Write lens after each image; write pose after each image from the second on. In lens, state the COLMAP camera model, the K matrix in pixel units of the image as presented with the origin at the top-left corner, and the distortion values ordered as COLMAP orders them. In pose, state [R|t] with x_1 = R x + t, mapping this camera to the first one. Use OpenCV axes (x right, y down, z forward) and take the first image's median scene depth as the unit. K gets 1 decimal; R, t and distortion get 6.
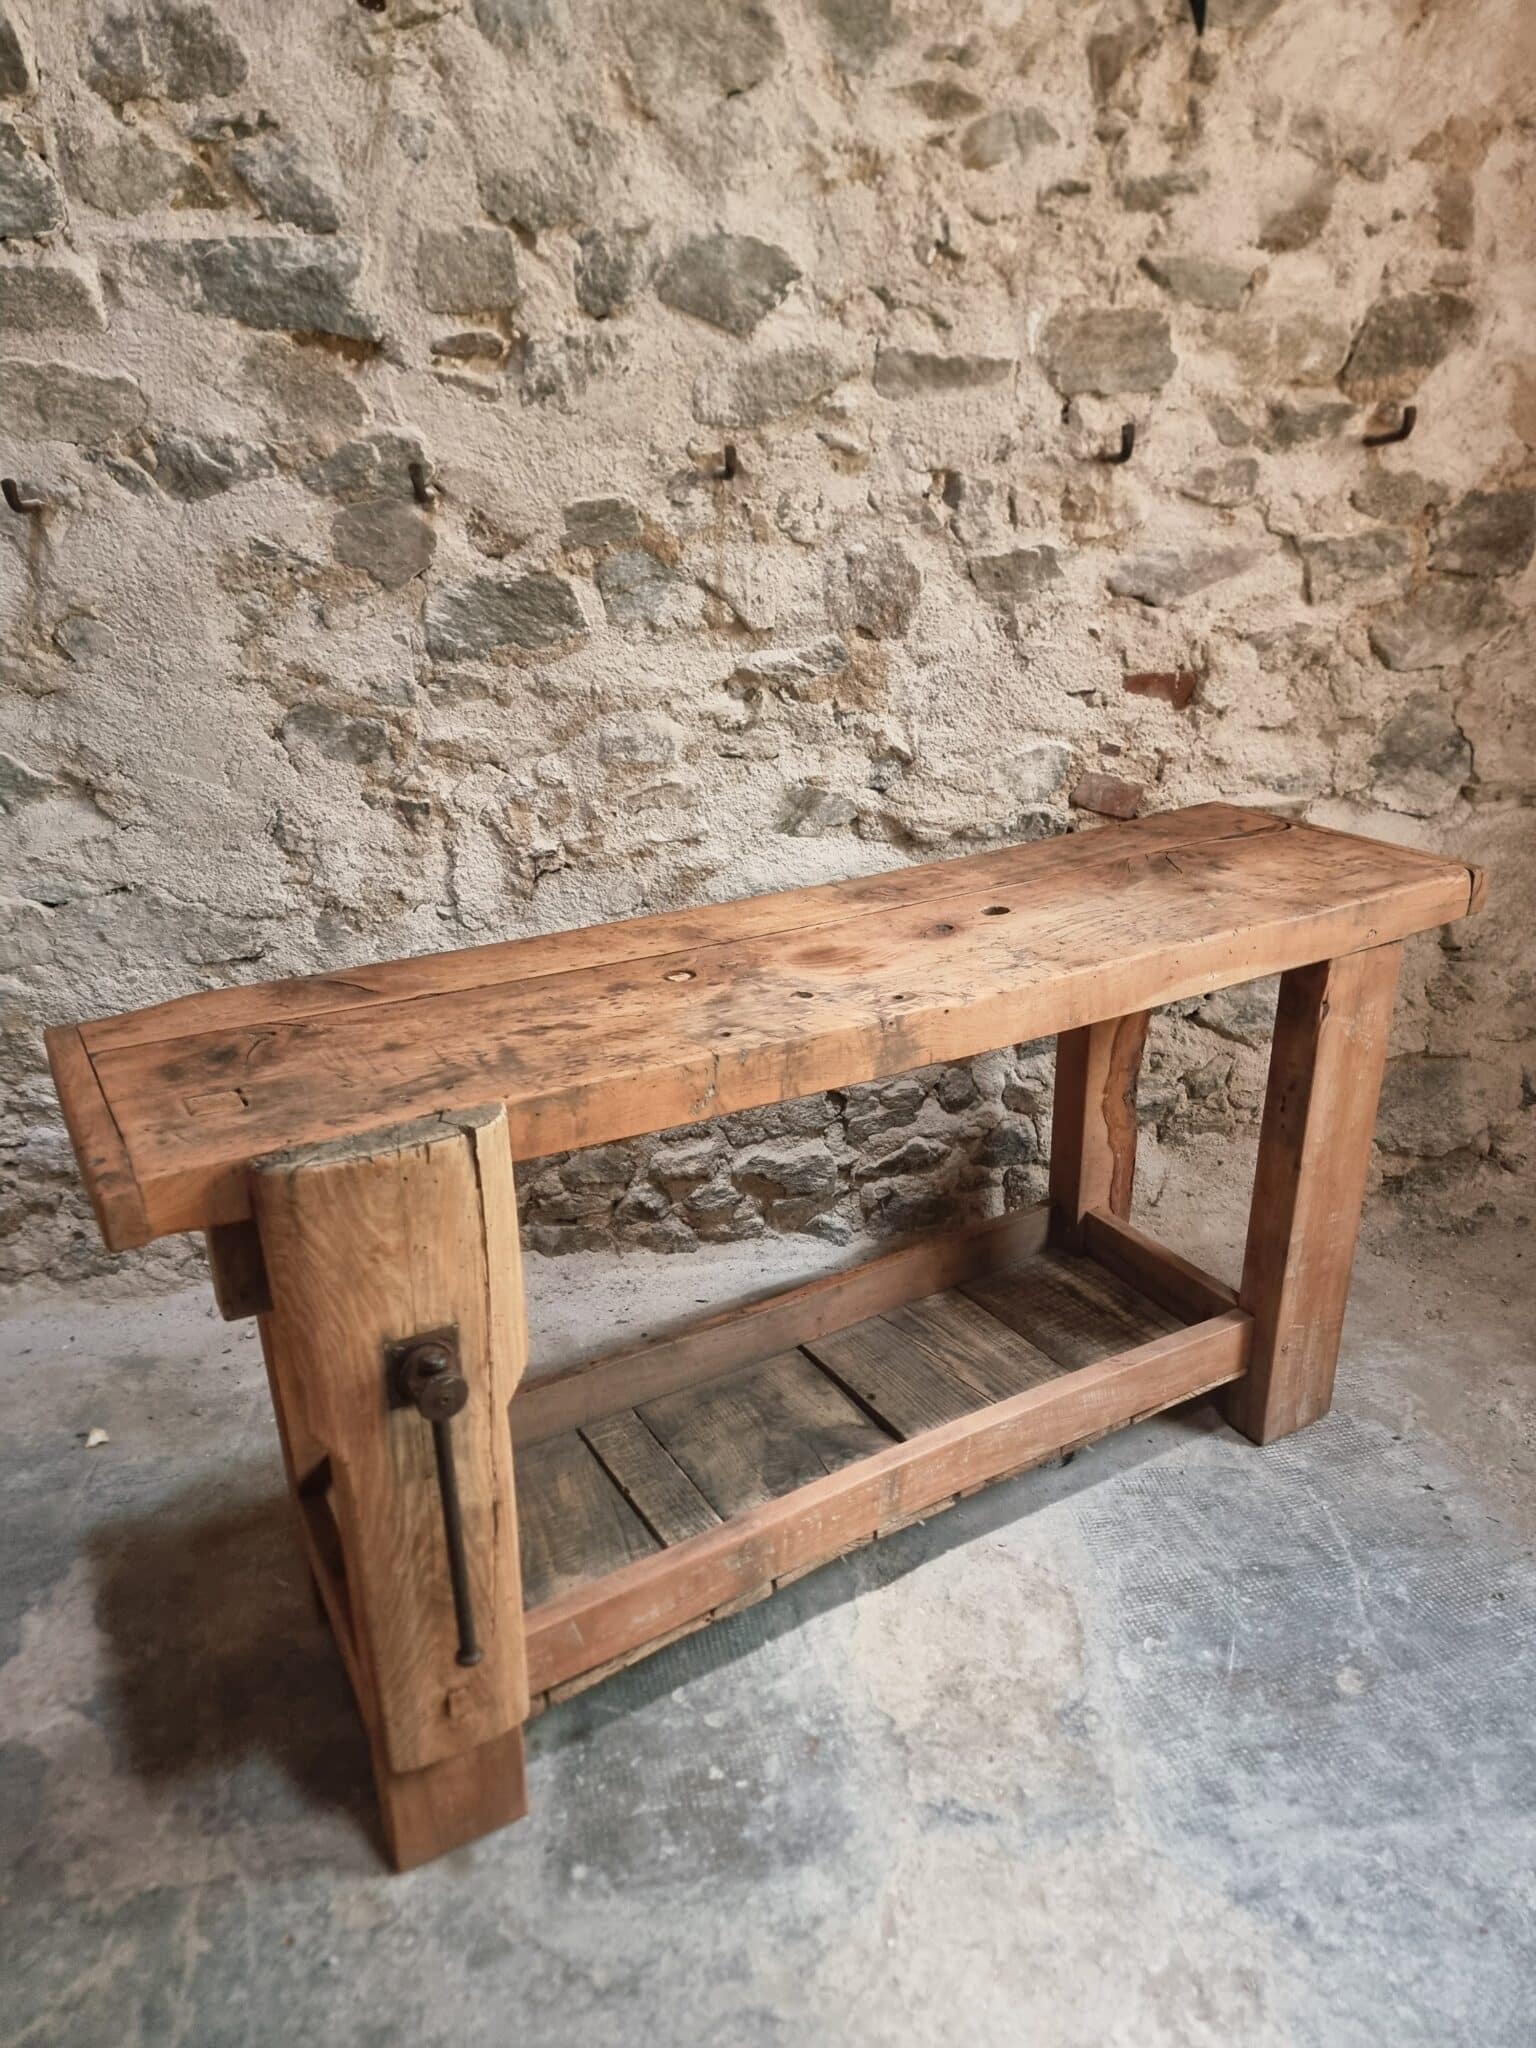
lens RADIAL K [[1415.1, 0, 747.4], [0, 1415.1, 1028.9], [0, 0, 1]] dist [0.074293, -0.076790]
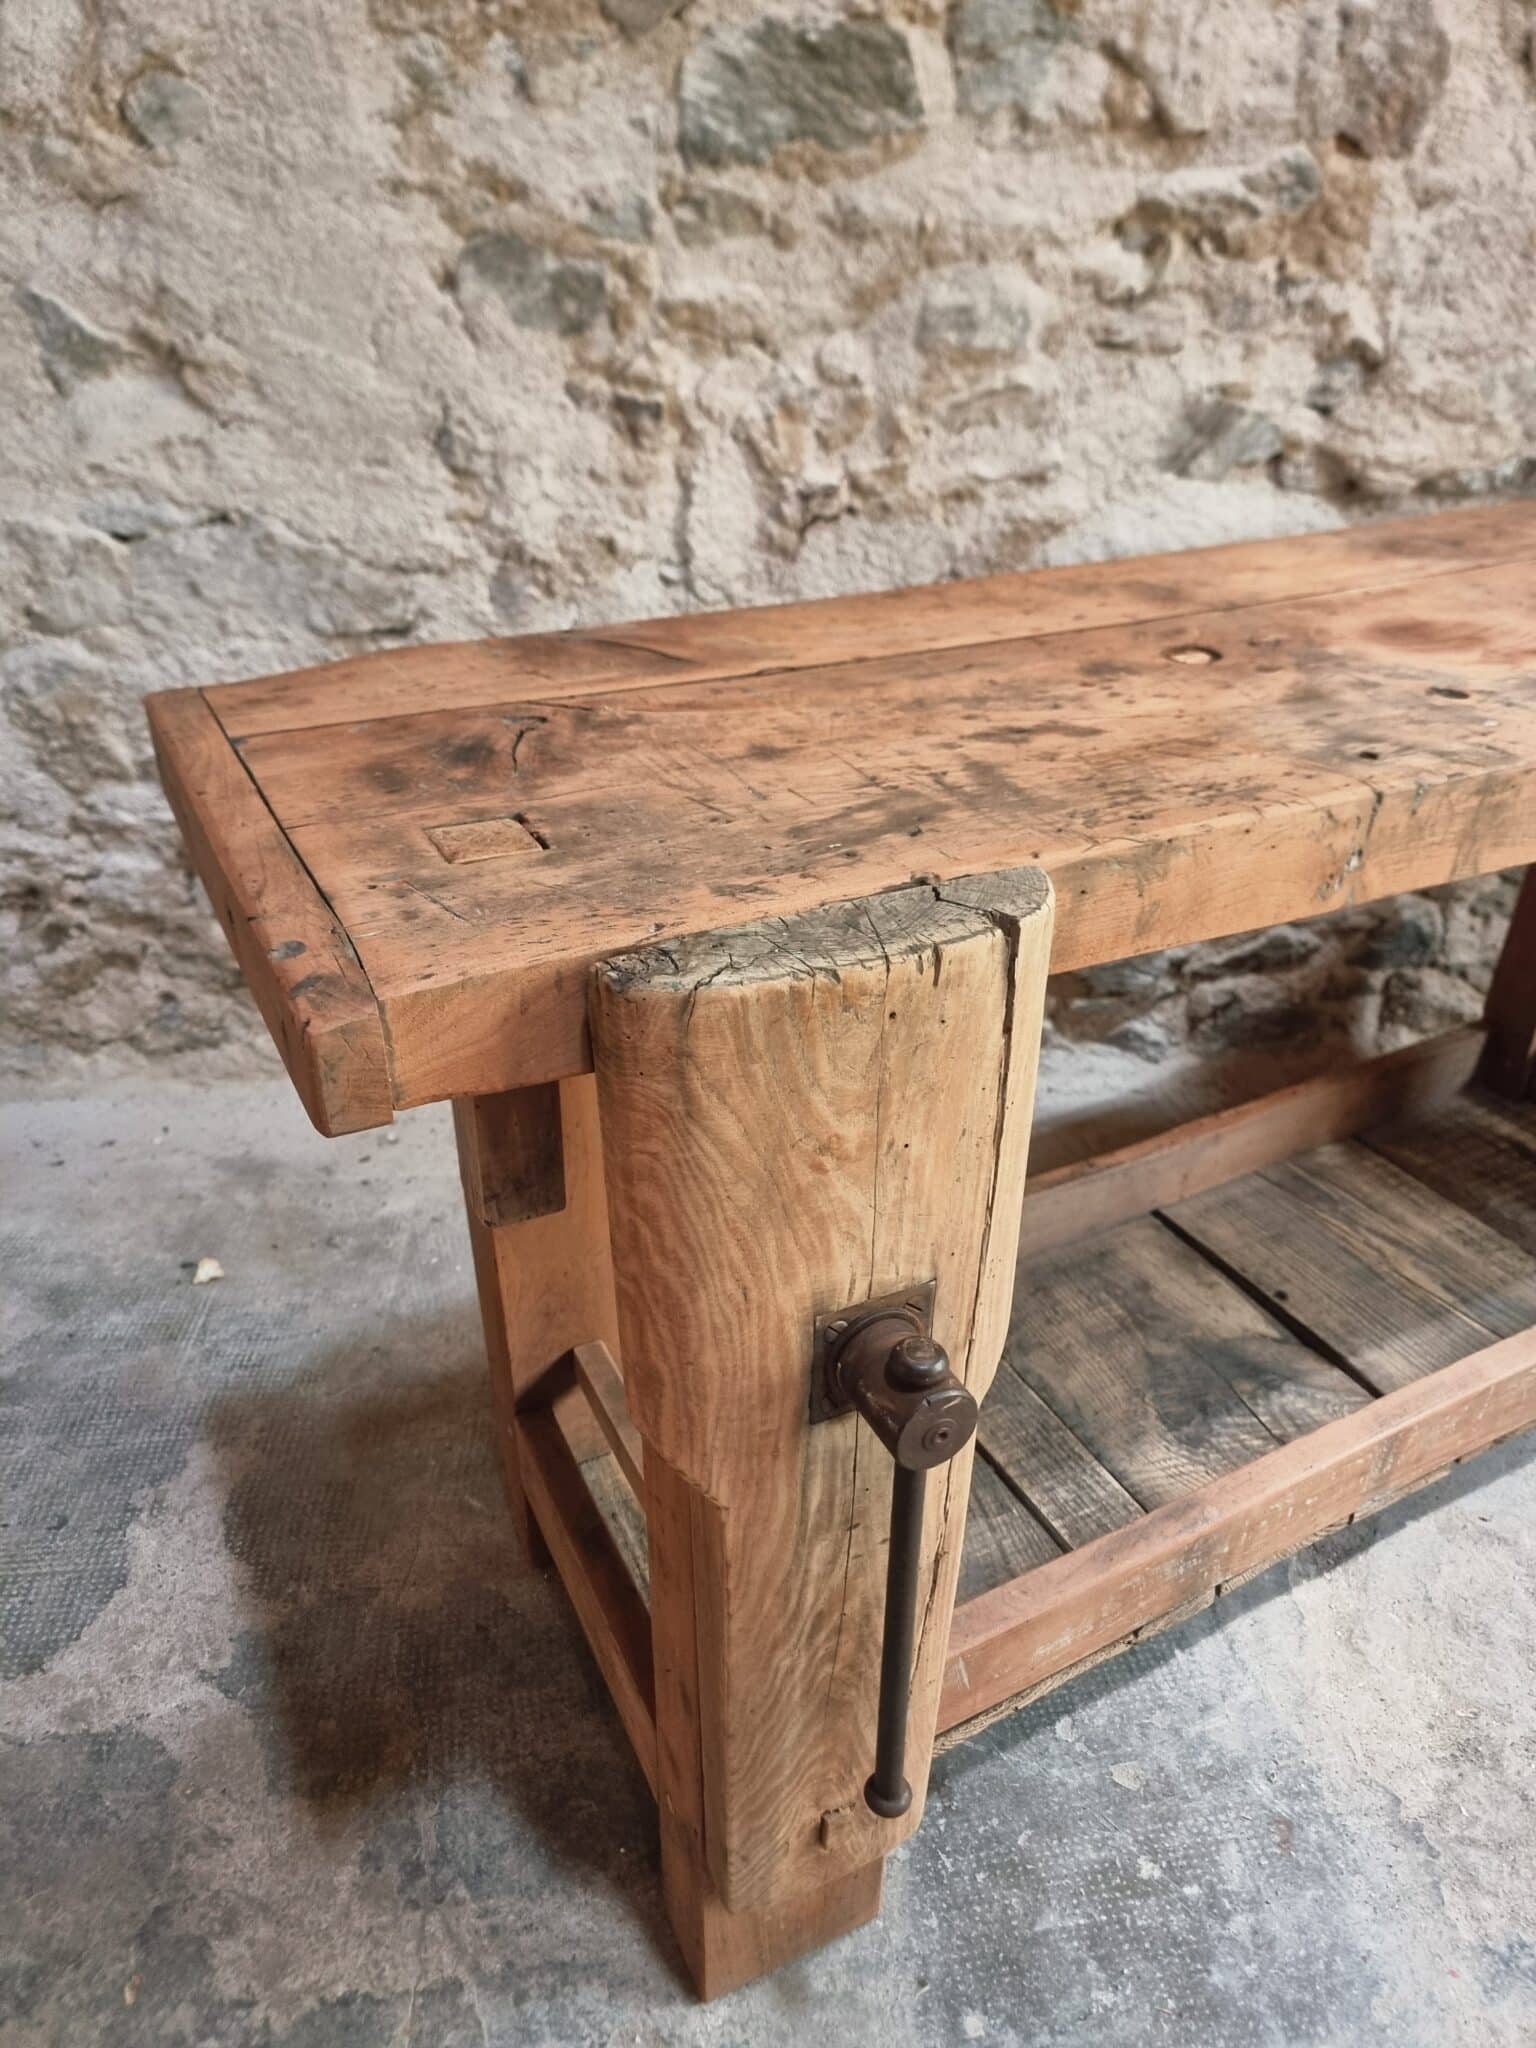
lens RADIAL K [[1442.4, 0, 746.0], [0, 1442.4, 1023.8], [0, 0, 1]] dist [0.043221, -0.047044]
pose [[0.998272, 0.050823, -0.029502, -0.153389], [-0.045124, 0.984550, 0.169191, 0.014399], [0.037645, -0.167567, 0.985142, 0.279194]]
